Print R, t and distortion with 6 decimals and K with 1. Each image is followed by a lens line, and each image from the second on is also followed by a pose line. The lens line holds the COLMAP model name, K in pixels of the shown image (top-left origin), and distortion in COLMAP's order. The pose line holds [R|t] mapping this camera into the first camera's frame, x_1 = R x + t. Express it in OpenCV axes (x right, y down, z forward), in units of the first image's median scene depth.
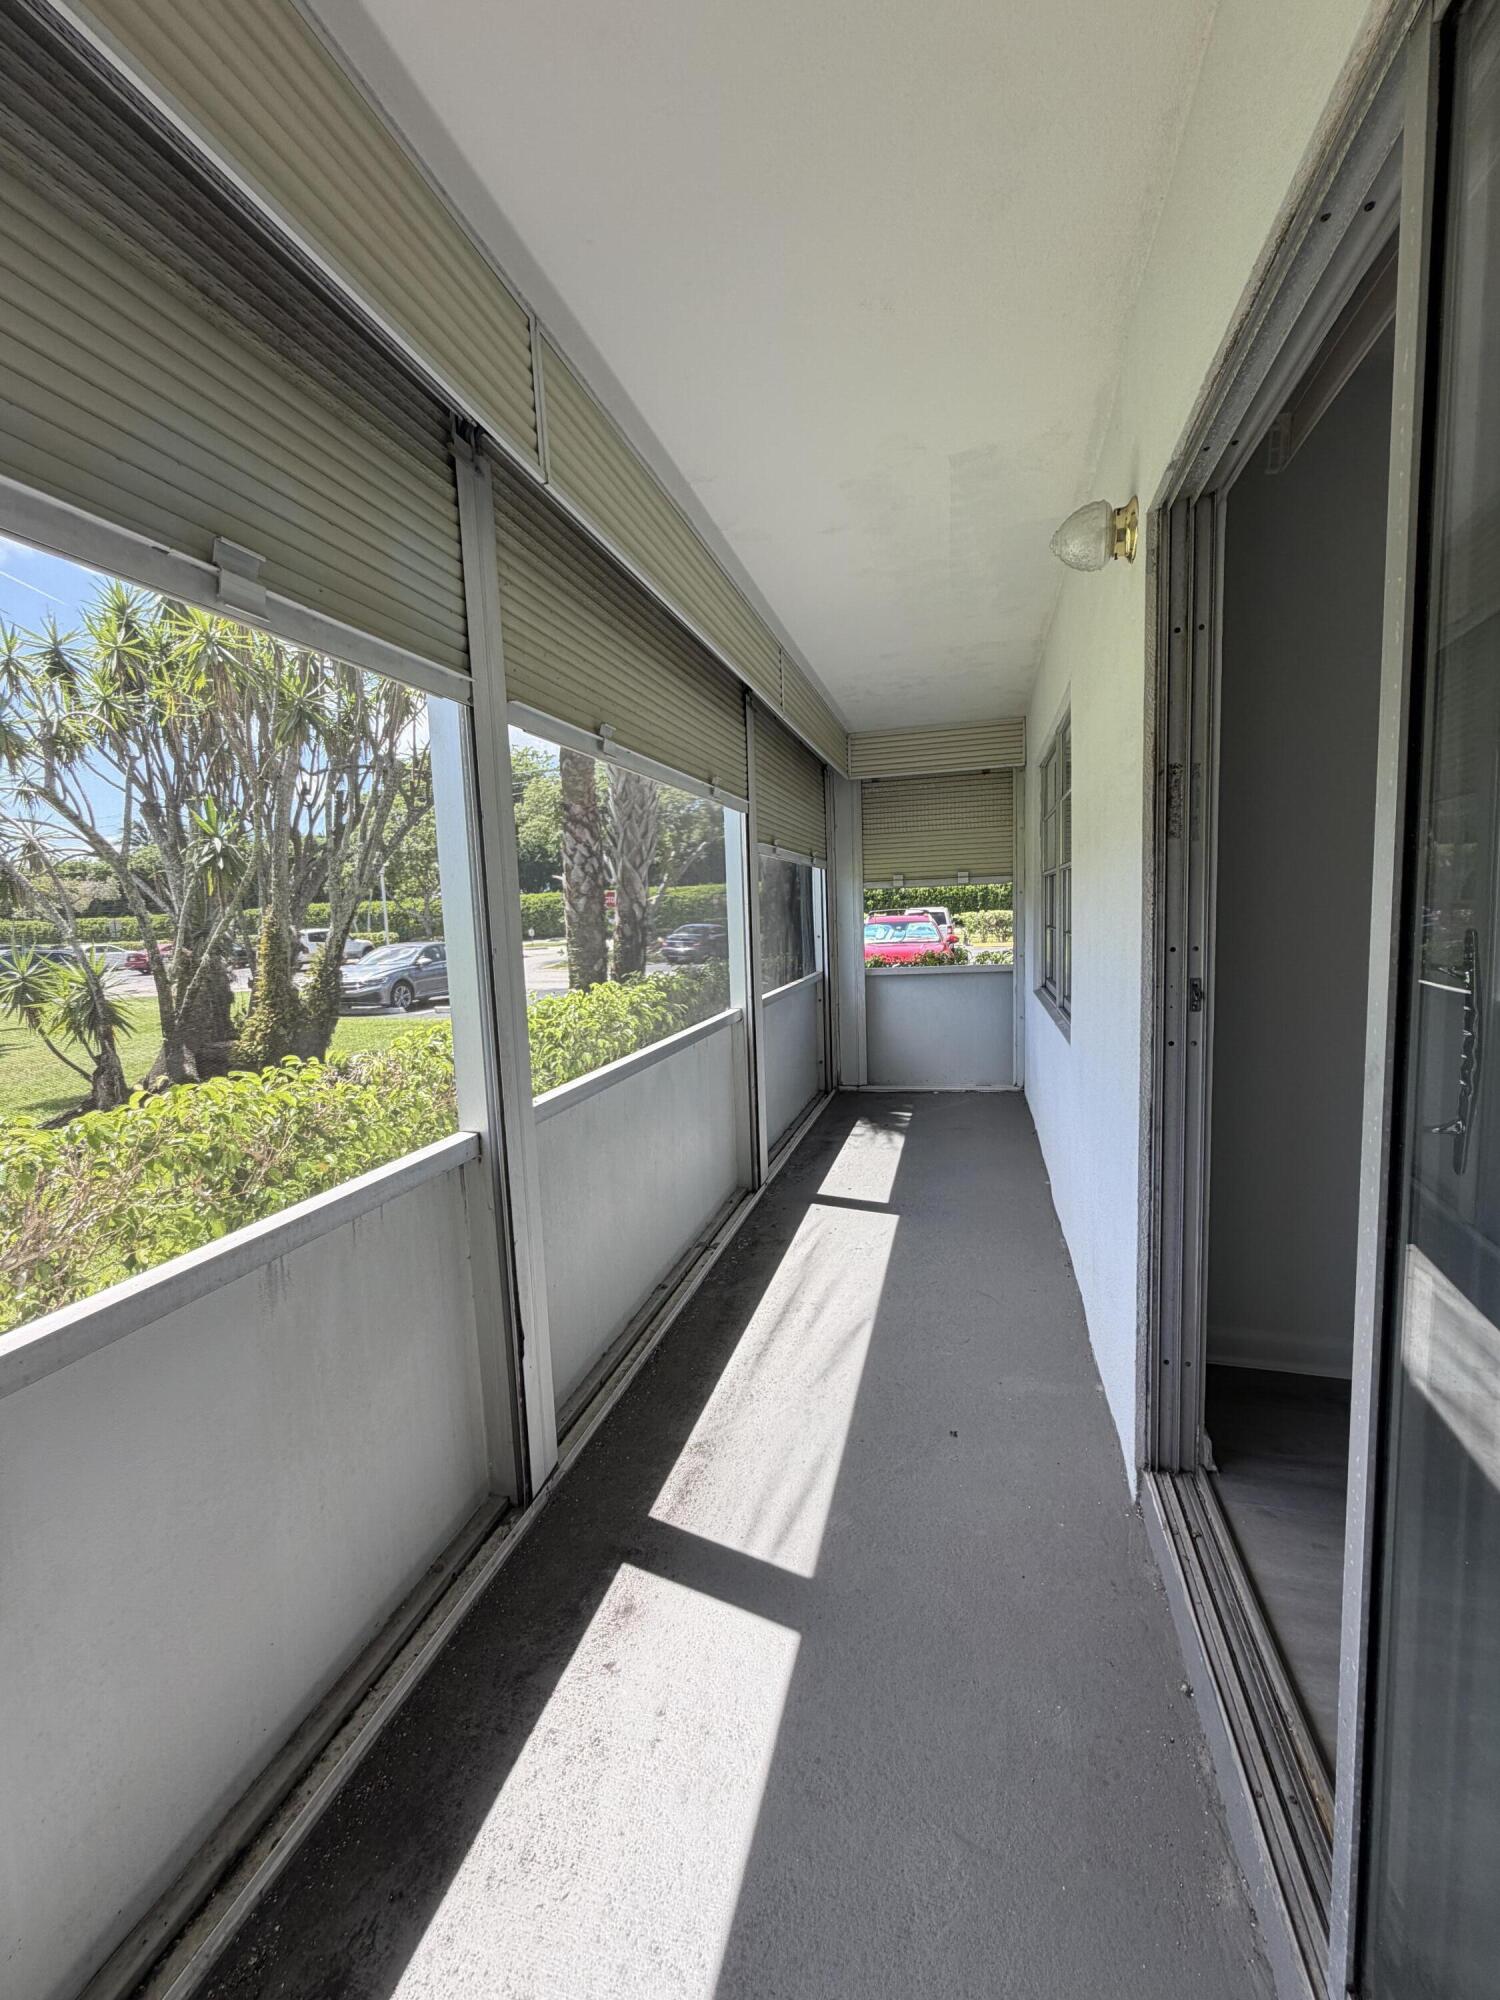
lens RADIAL K [[787.9, 0, 750.8], [0, 787.9, 998.9], [0, 0, 1]] dist [0.000044, 0.000410]
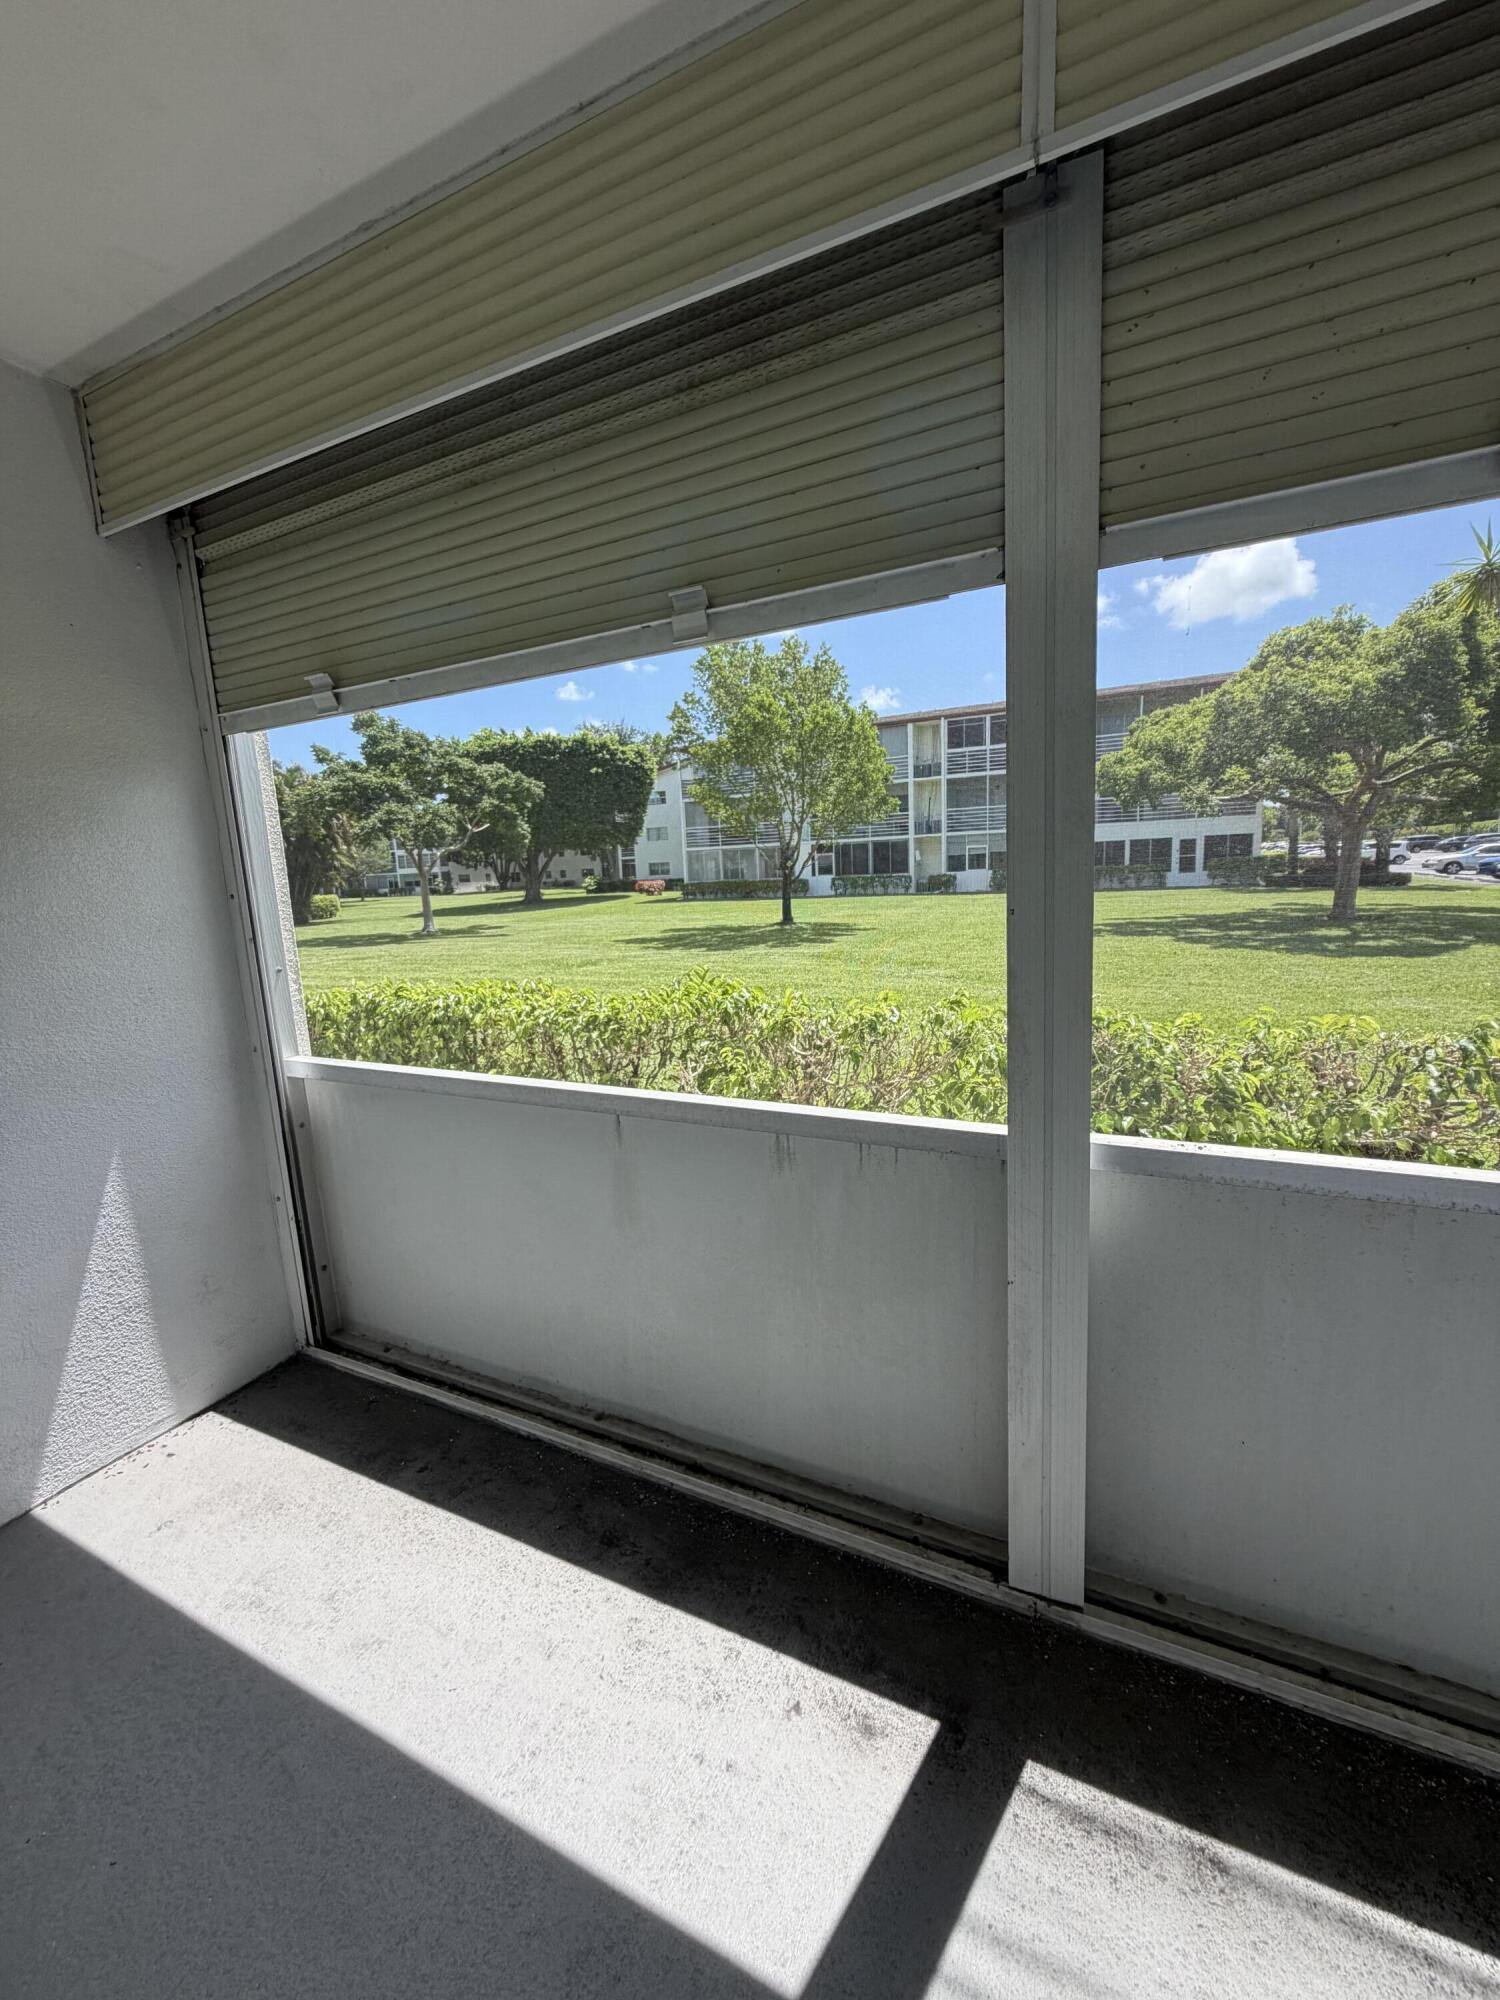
lens RADIAL K [[787.9, 0, 751.5], [0, 787.9, 998.7], [0, 0, 1]] dist [0.000044, 0.000410]
pose [[-0.174237, 0.193472, -0.965510, 0.511037], [-0.053960, 0.977159, 0.205544, -0.128841], [0.983224, 0.087912, -0.159817, 0.950453]]
